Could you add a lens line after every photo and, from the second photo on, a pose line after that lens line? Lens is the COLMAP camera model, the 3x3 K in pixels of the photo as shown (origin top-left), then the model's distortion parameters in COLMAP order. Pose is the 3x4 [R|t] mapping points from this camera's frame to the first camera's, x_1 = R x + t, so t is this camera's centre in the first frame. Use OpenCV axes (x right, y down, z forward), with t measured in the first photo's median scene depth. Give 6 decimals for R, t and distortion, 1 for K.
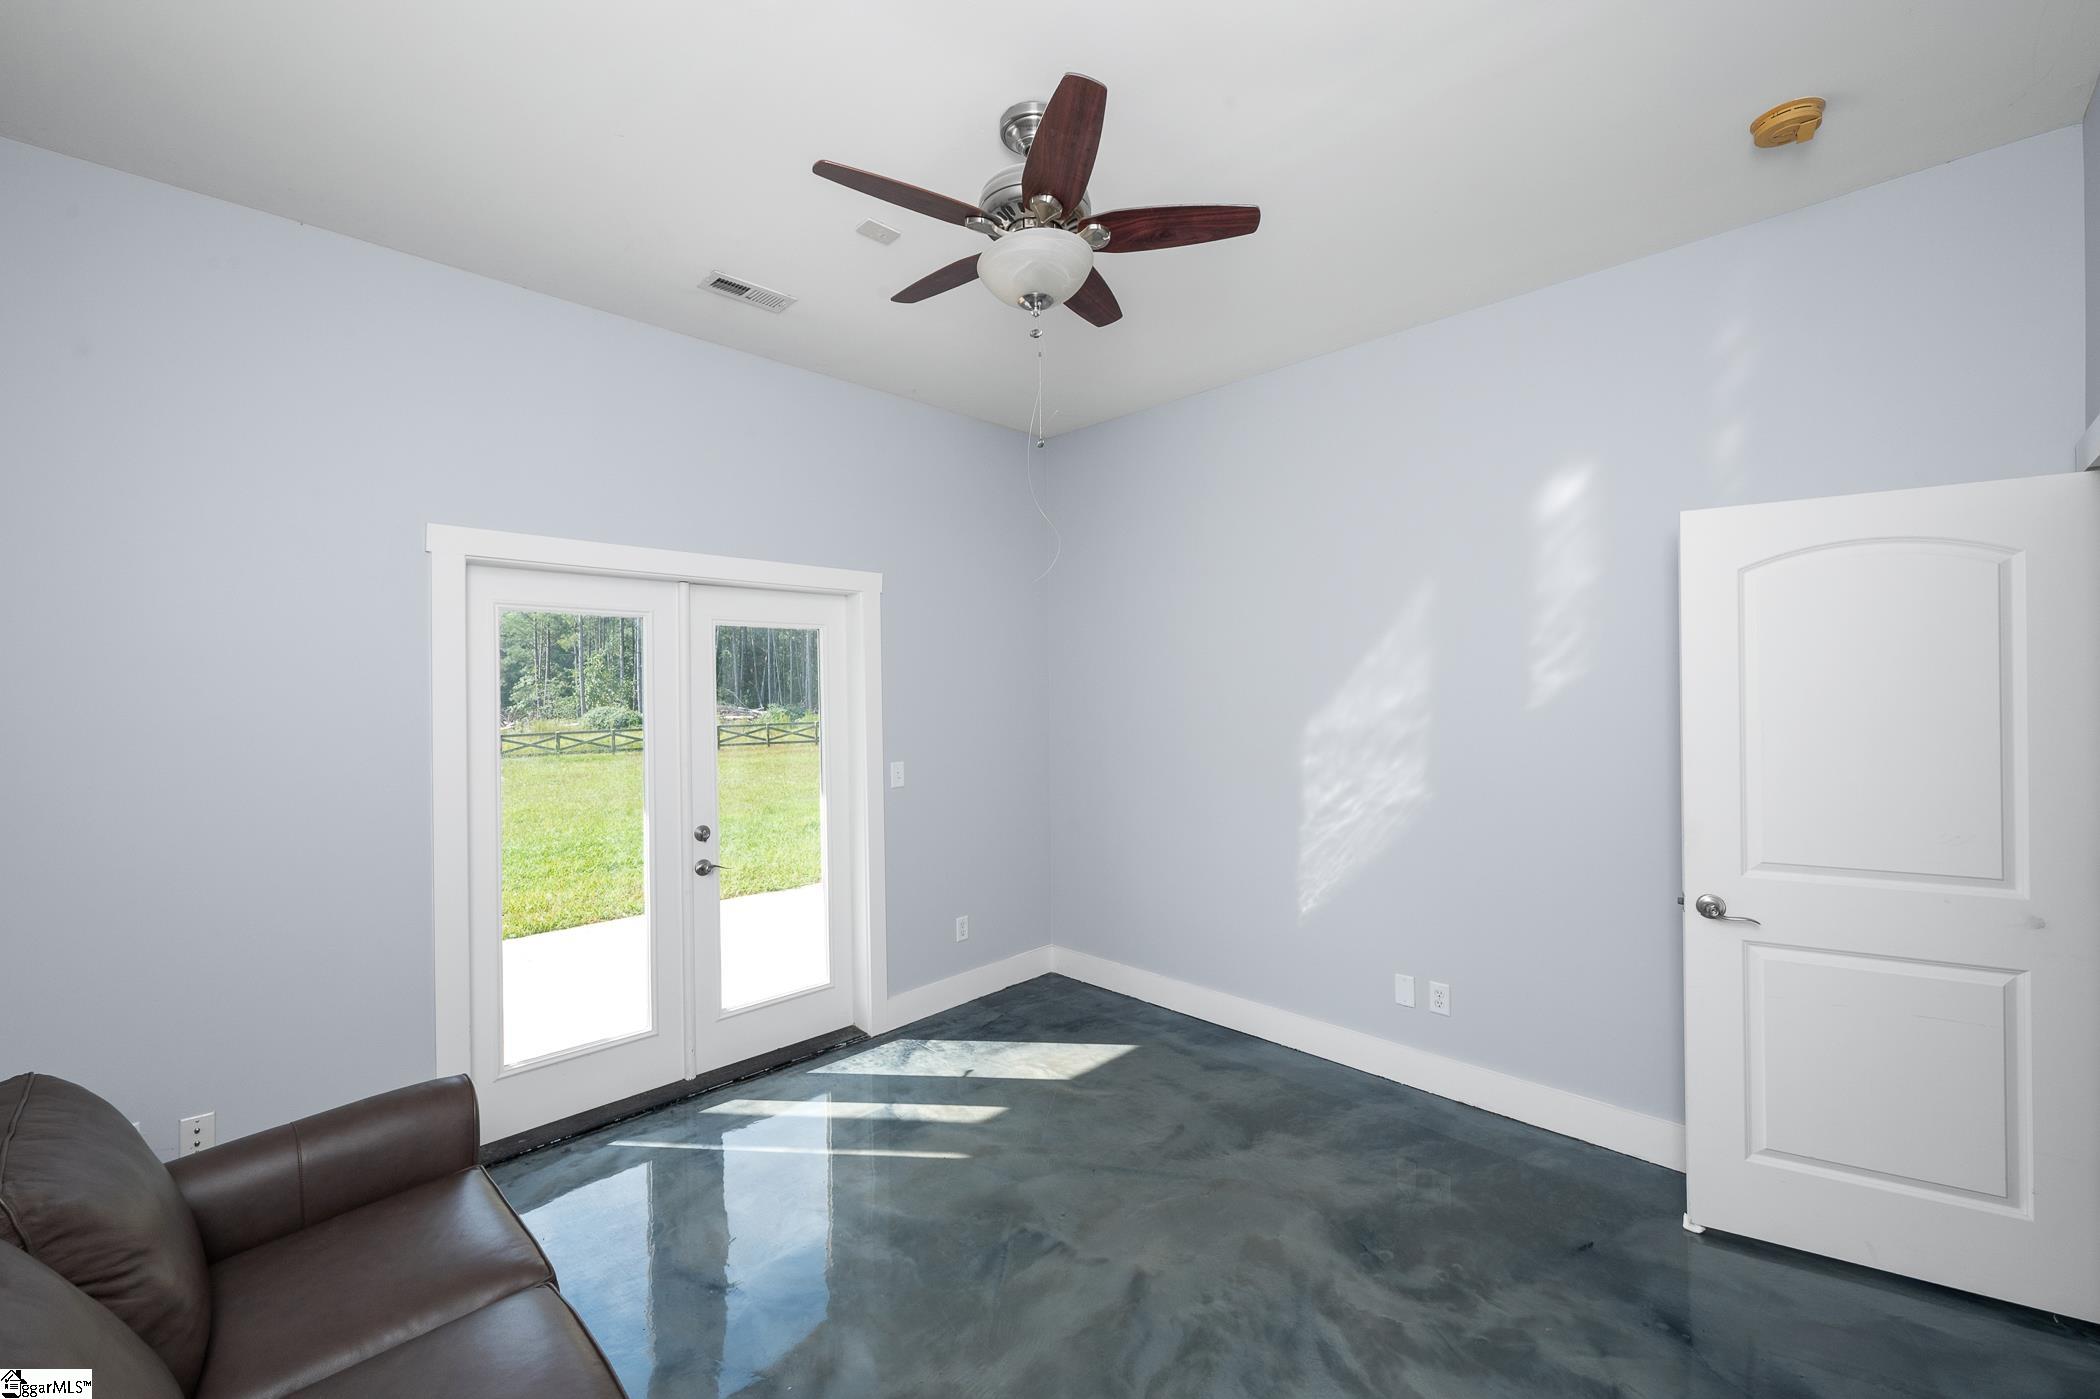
lens RADIAL K [[831.0, 0, 1050.0], [0, 831.0, 699.5], [0, 0, 1]] dist [-0.000022, 0.000120]
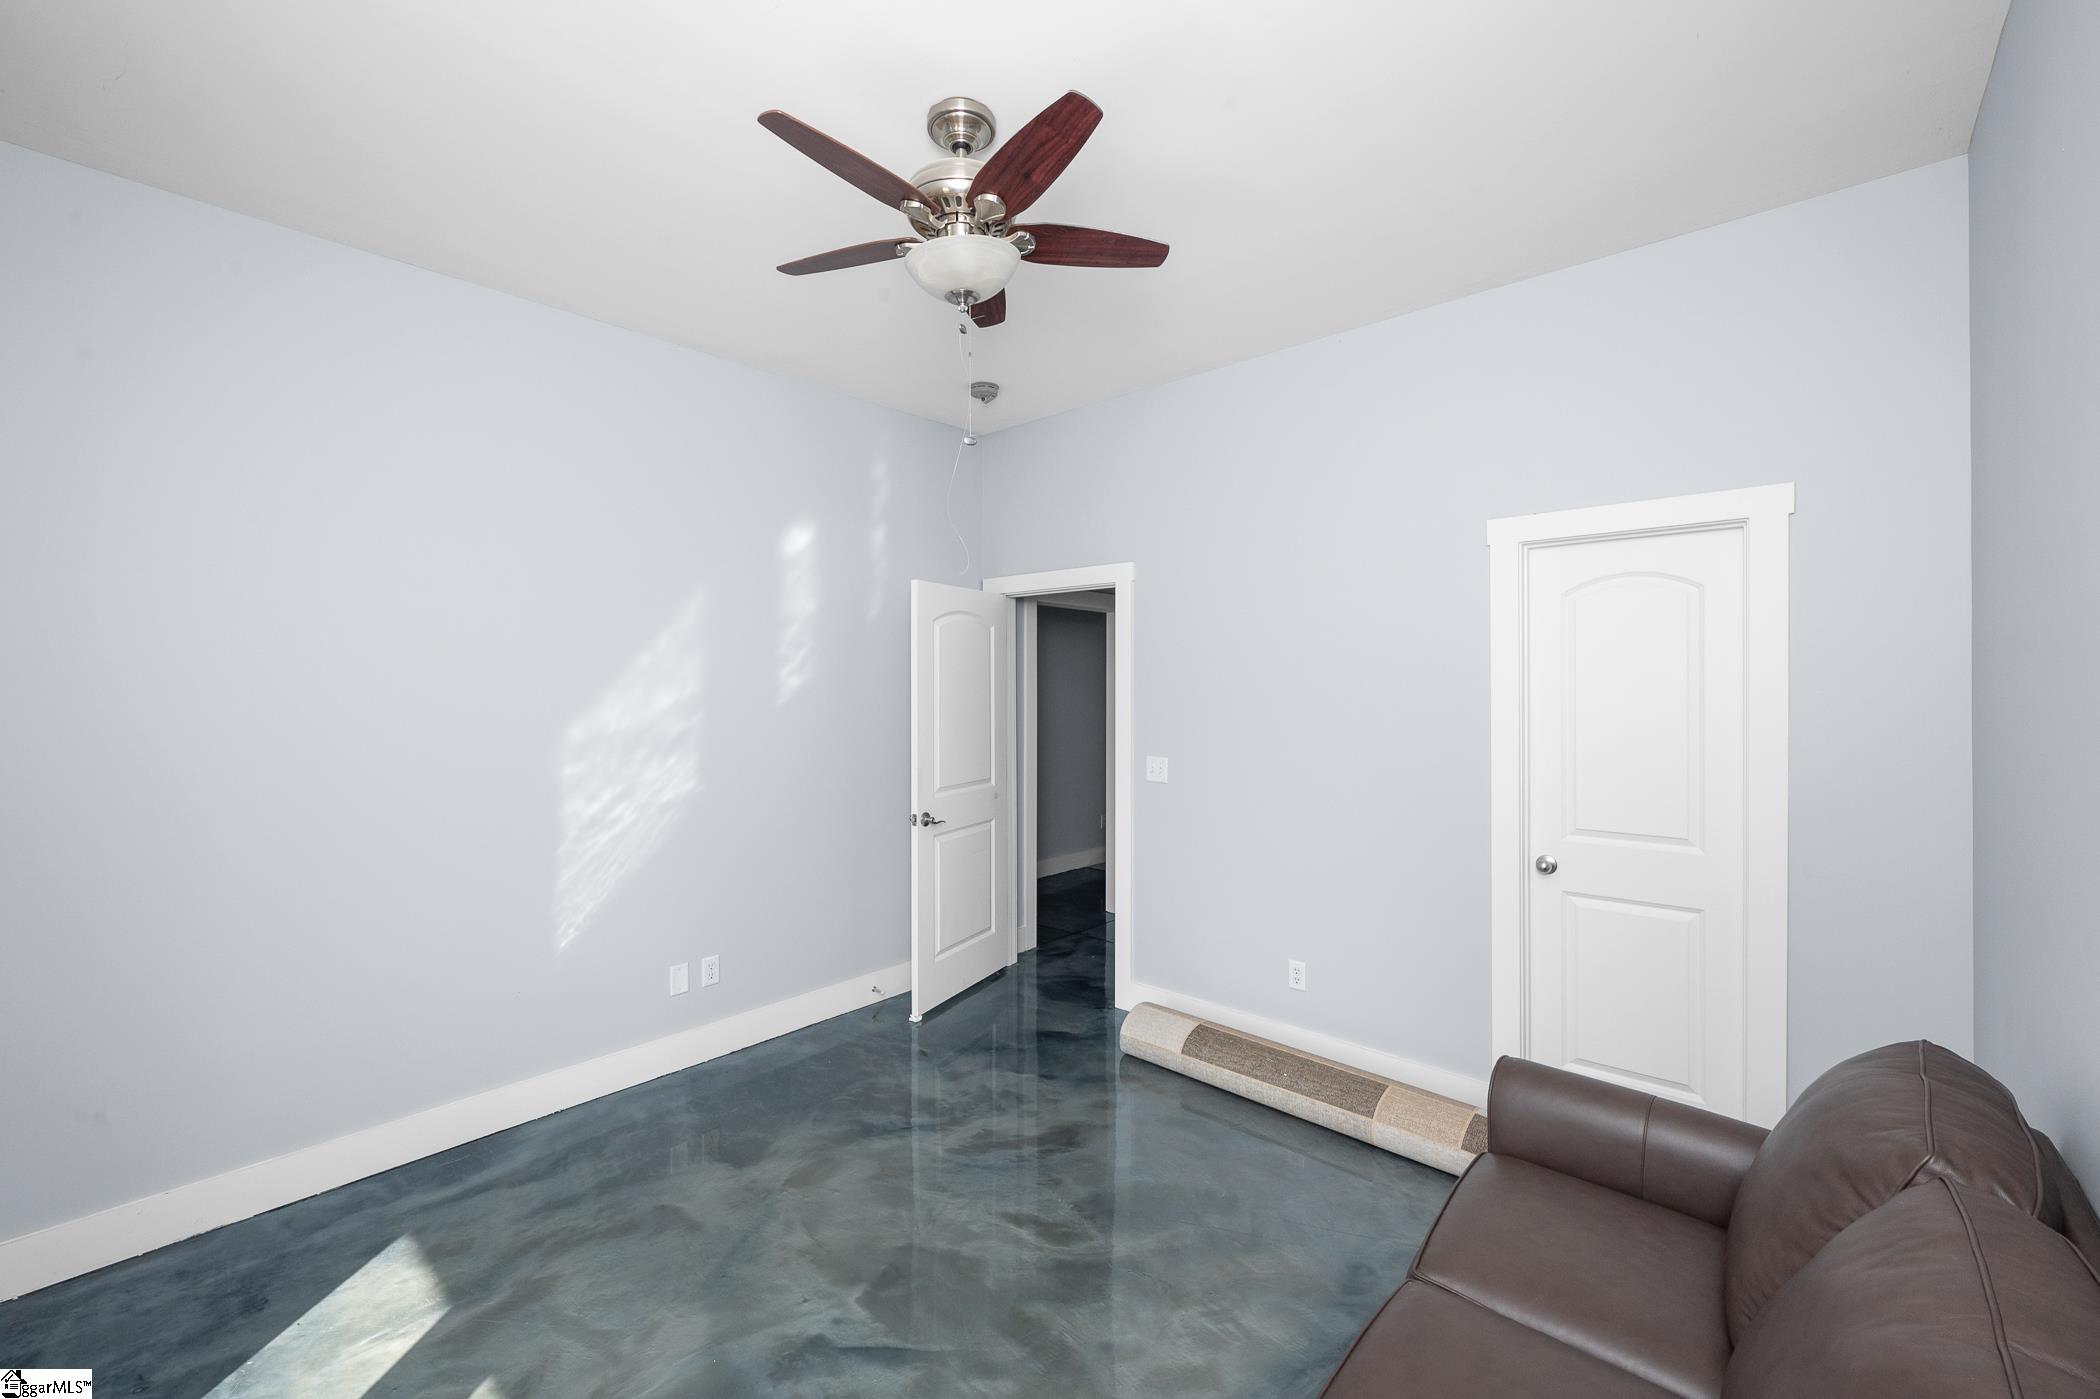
lens RADIAL K [[831.0, 0, 1050.0], [0, 831.0, 699.5], [0, 0, 1]] dist [-0.000022, 0.000120]
pose [[-0.033100, -0.000251, 0.999452, -0.610981], [0.018861, 0.999822, 0.000876, 0.008586], [-0.999274, 0.018880, -0.033090, 0.554485]]
